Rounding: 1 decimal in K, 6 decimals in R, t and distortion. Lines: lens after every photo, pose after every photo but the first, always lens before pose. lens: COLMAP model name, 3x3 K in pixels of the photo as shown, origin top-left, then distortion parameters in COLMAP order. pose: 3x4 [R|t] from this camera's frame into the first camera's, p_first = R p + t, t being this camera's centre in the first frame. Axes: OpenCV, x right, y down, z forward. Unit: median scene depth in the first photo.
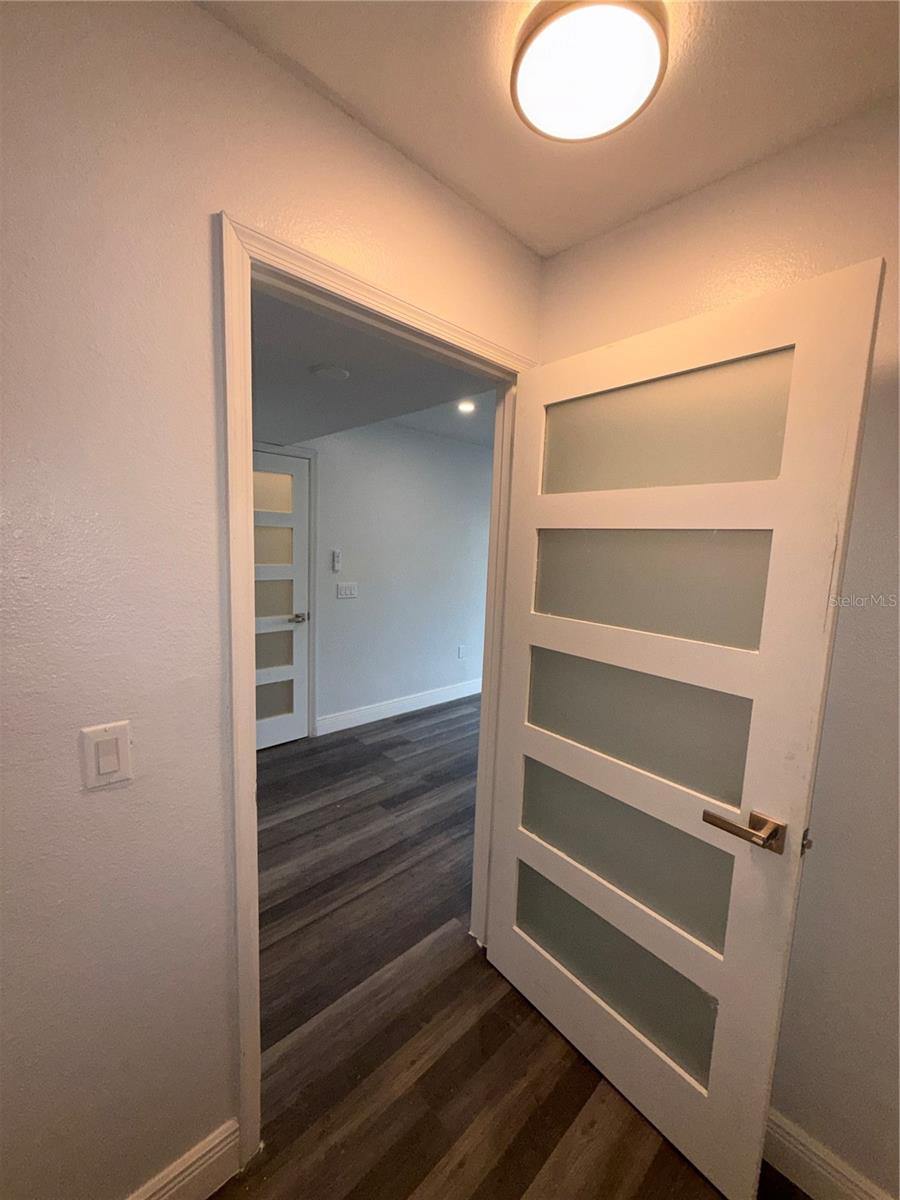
lens RADIAL K [[473.8, 0, 443.3], [0, 473.8, 598.4], [0, 0, 1]] dist [0.015137, -0.000013]
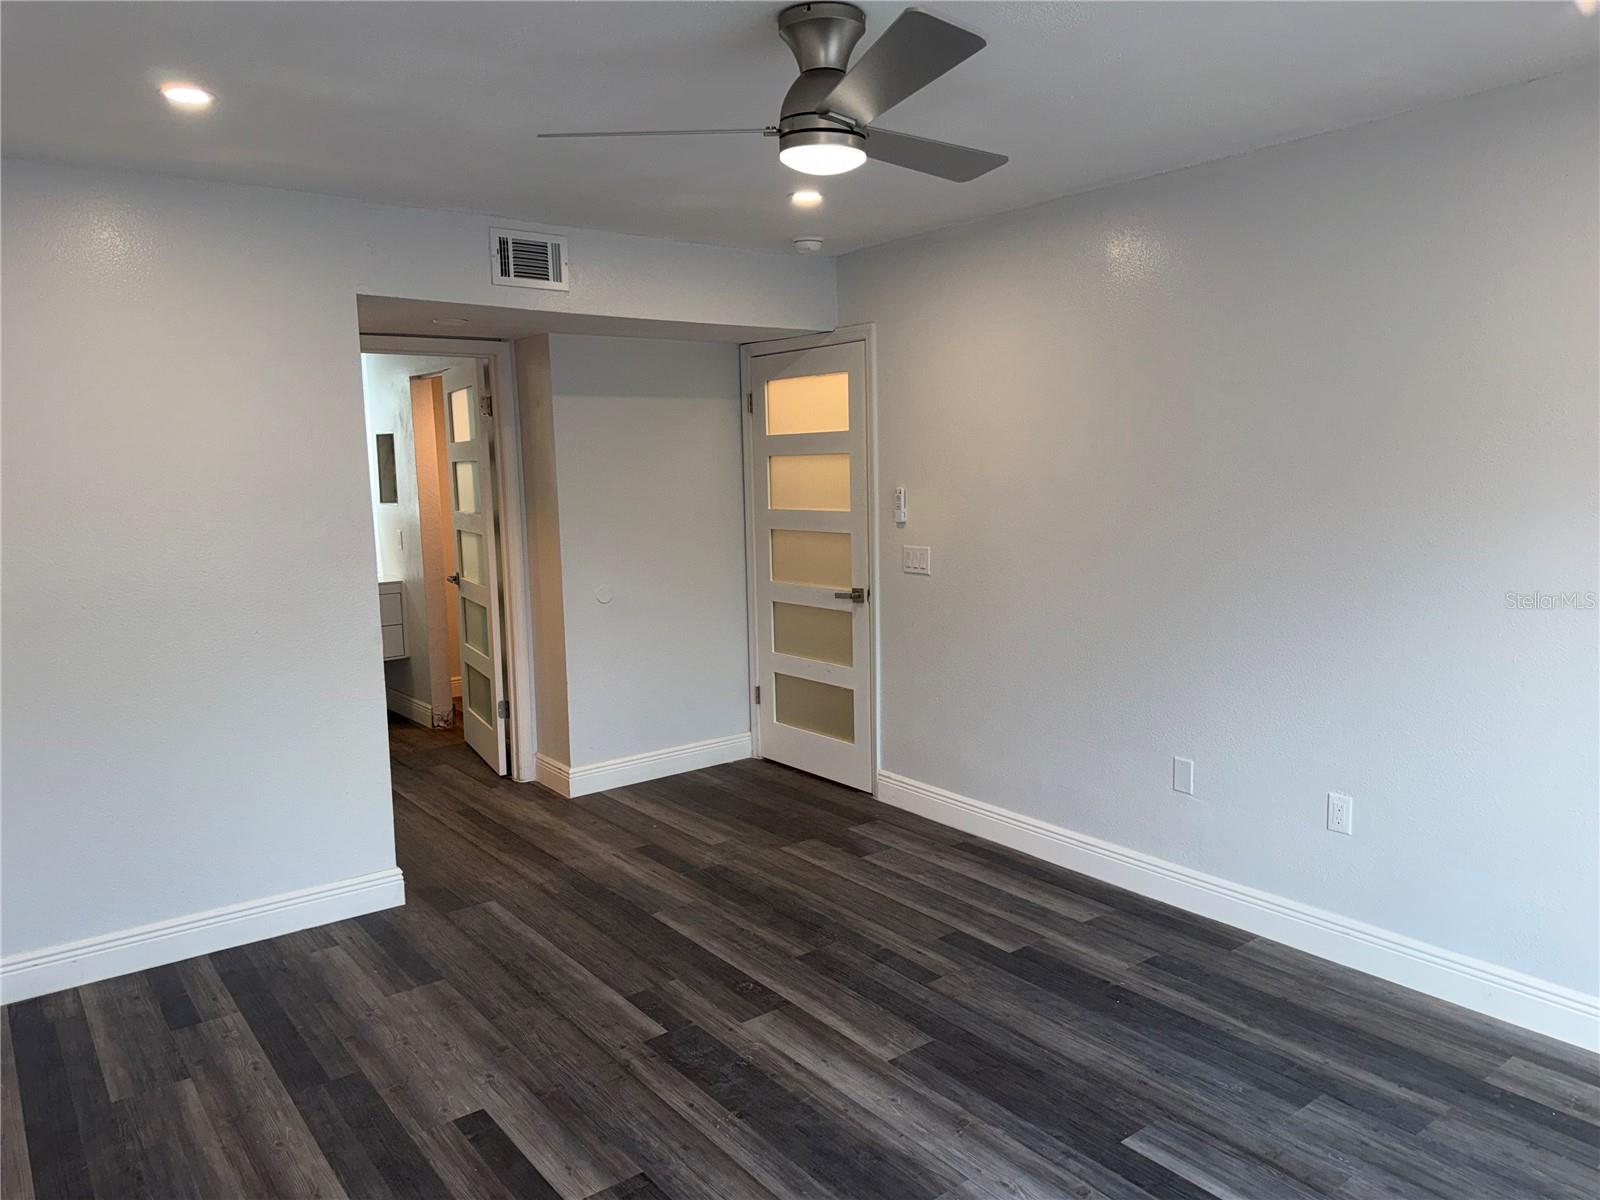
lens RADIAL K [[1113.2, 0, 846.3], [0, 1113.2, 599.2], [0, 0, 1]] dist [0.092603, -0.091830]
pose [[-0.059660, 0.087344, -0.994390, 1.175320], [-0.107405, 0.989820, 0.093386, -0.089880], [0.992424, 0.112374, -0.049671, 1.067629]]
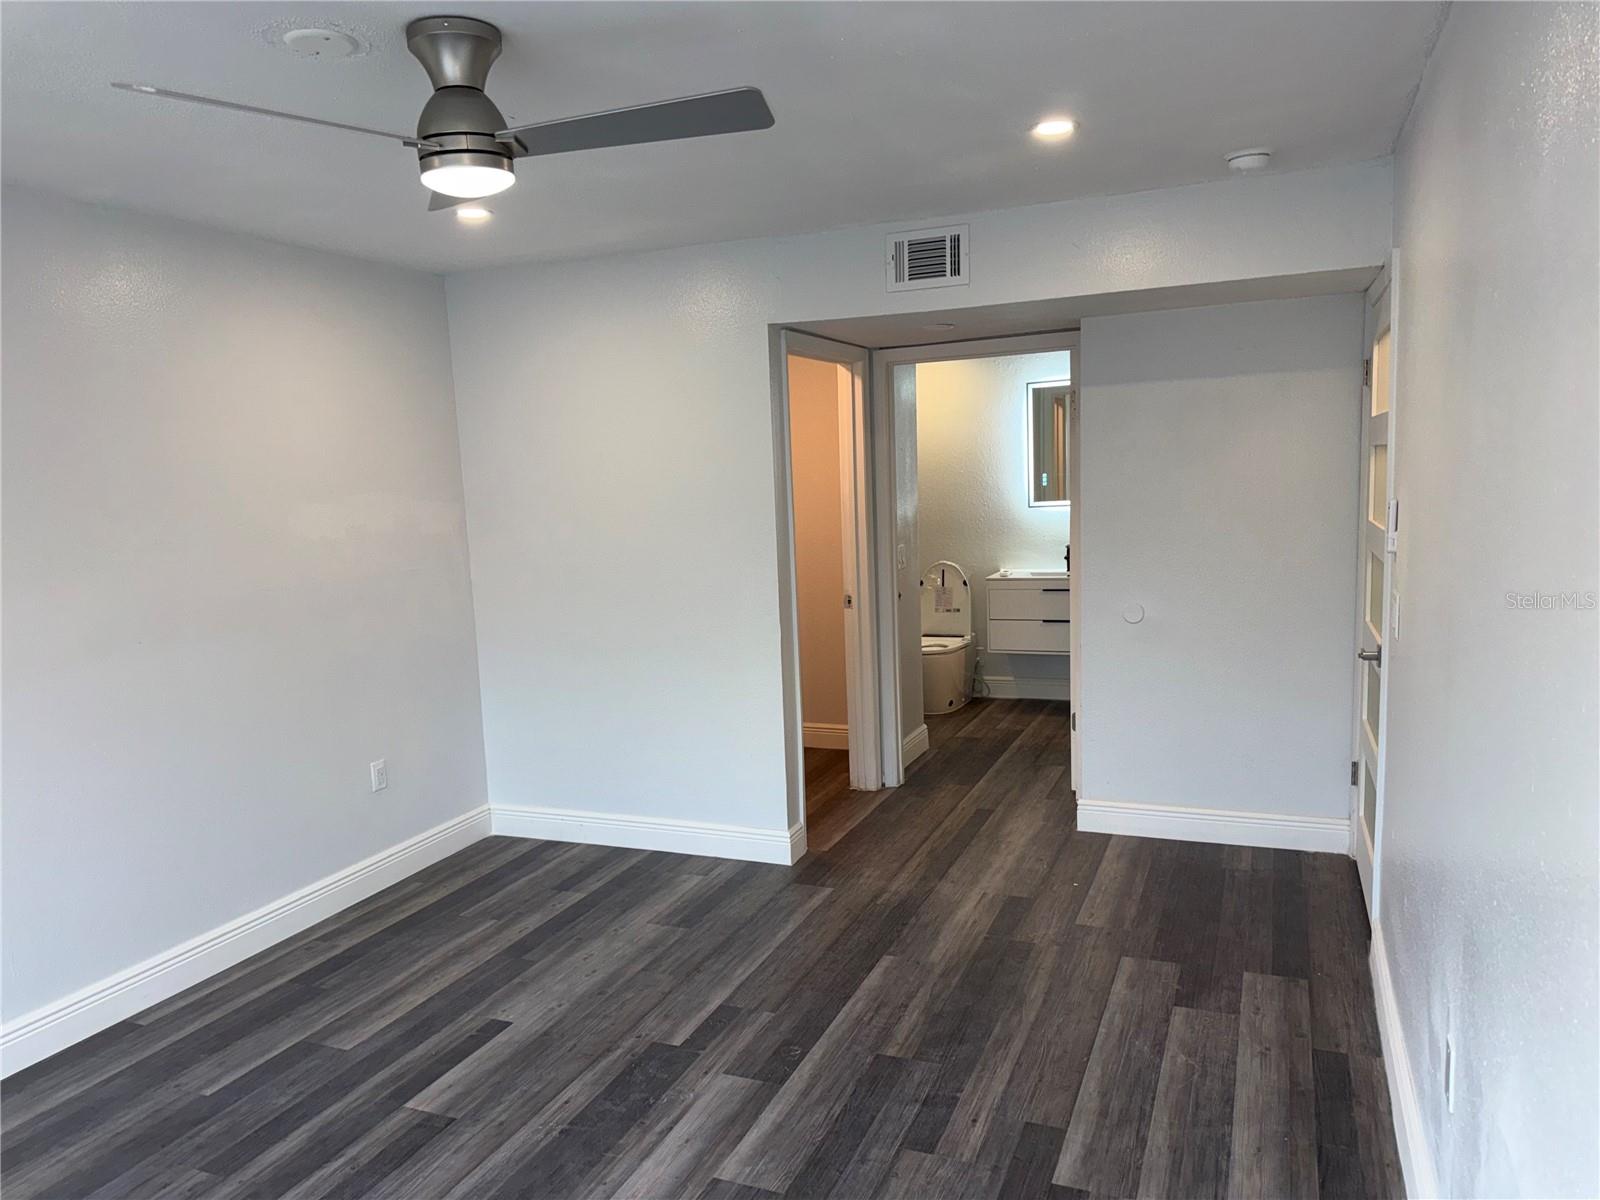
lens RADIAL K [[1155.8, 0, 800.7], [0, 1155.8, 625.3], [0, 0, 1]] dist [0.226035, -0.435355]
pose [[-0.902763, 0.055756, -0.426510, 0.626812], [-0.050653, 0.970884, 0.234134, -0.212294], [0.427146, 0.232972, -0.873653, 1.720326]]
